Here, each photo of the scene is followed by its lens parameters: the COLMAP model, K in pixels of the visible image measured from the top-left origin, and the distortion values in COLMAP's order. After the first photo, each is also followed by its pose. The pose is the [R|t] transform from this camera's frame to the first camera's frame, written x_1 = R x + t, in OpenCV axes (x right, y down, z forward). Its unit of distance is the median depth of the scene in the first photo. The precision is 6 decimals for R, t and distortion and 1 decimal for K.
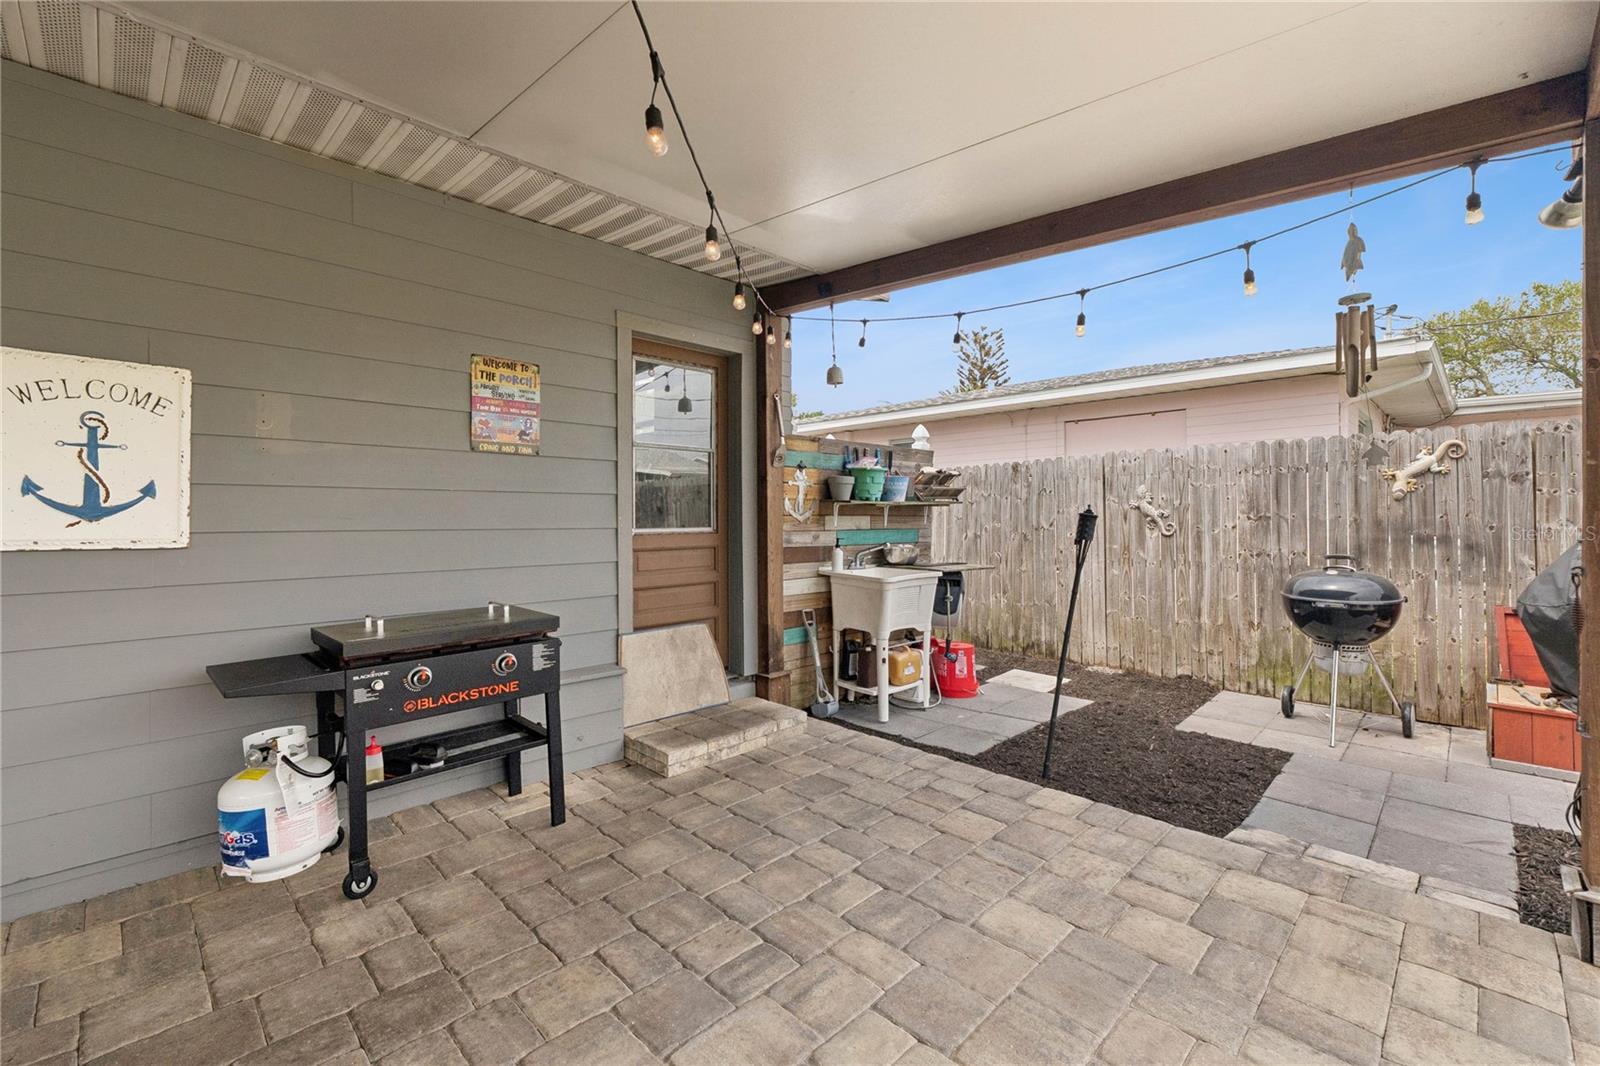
lens RADIAL K [[681.7, 0, 803.5], [0, 681.7, 516.6], [0, 0, 1]] dist [0.002921, 0.000196]
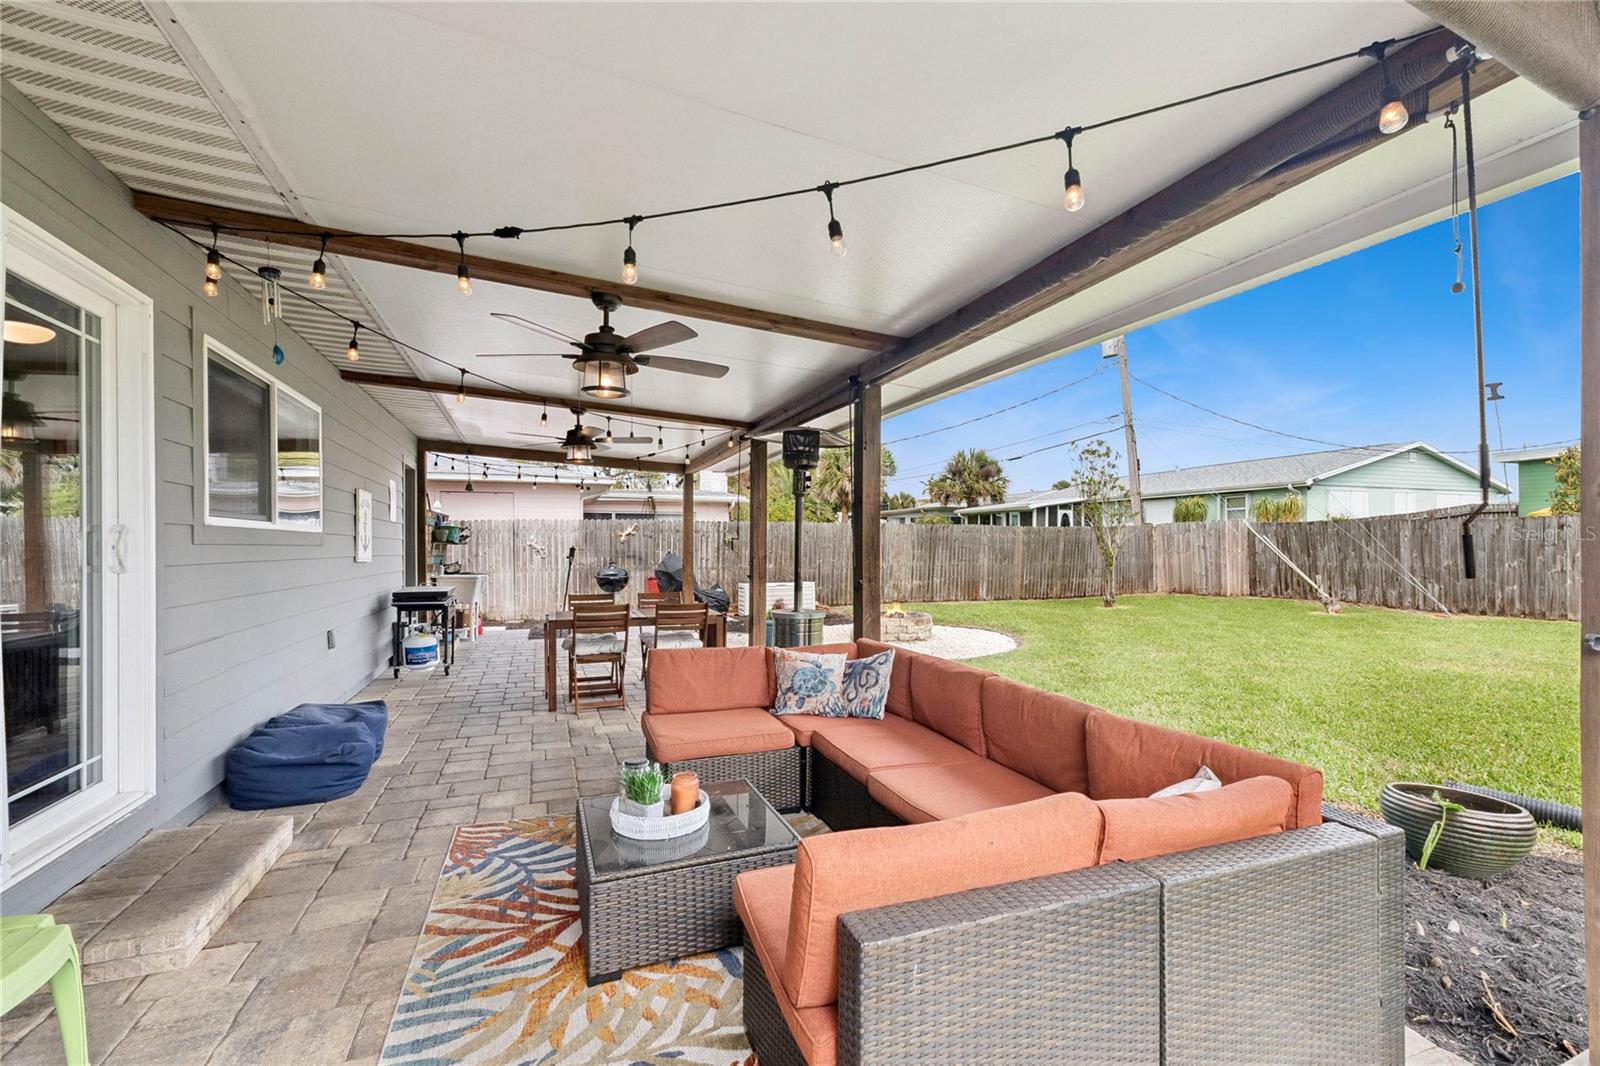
lens RADIAL K [[681.7, 0, 808.7], [0, 681.7, 542.9], [0, 0, 1]] dist [0.002921, 0.000196]
pose [[0.406512, 0.006658, 0.913621, -1.383462], [0.005683, 0.999936, -0.009815, 0.006858], [-0.913628, 0.009182, 0.406448, -0.855209]]
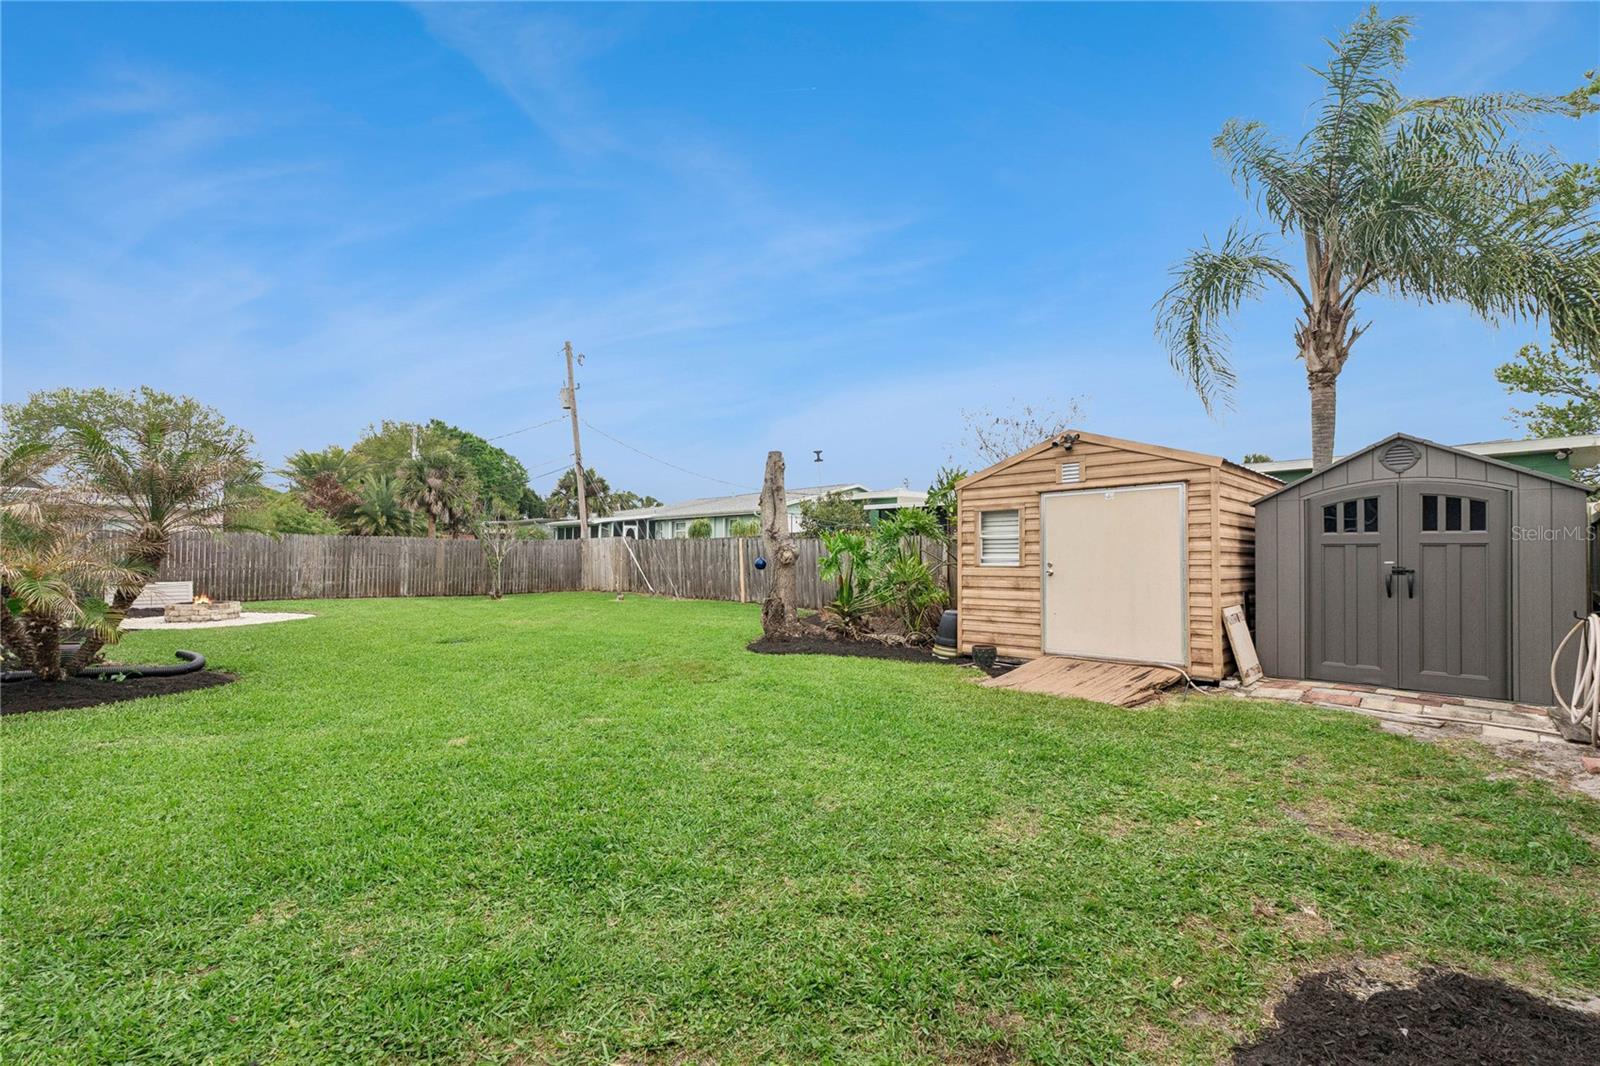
lens RADIAL K [[681.7, 0, 801.0], [0, 681.7, 543.2], [0, 0, 1]] dist [0.002921, 0.000196]
pose [[0.026395, 0.025060, 0.999337, -2.160396], [-0.003818, 0.999681, -0.024968, 0.026878], [-0.999644, -0.003157, 0.026483, -2.930522]]
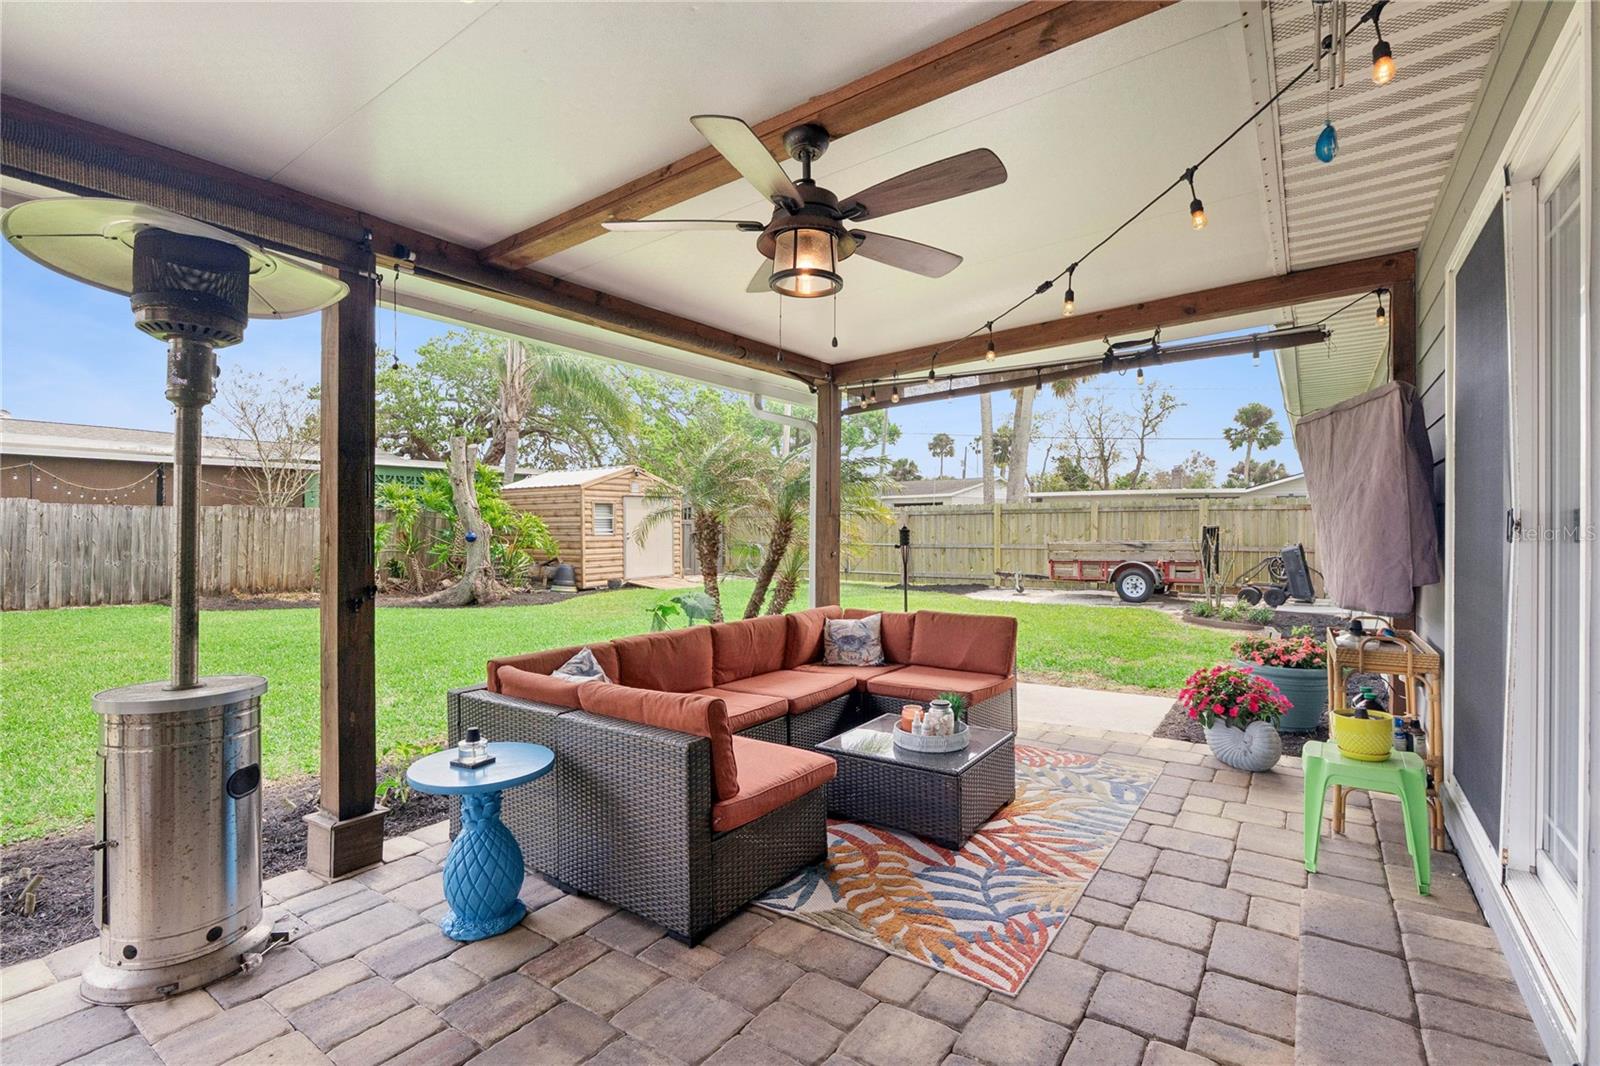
lens RADIAL K [[750.5, 0, 804.6], [0, 750.5, 531.0], [0, 0, 1]] dist [-0.000636, -0.000077]
pose [[-0.983854, 0.002437, -0.178956, -0.663369], [0.001333, 0.999979, 0.006287, 0.000883], [0.178968, 0.005947, -0.983837, 0.214683]]
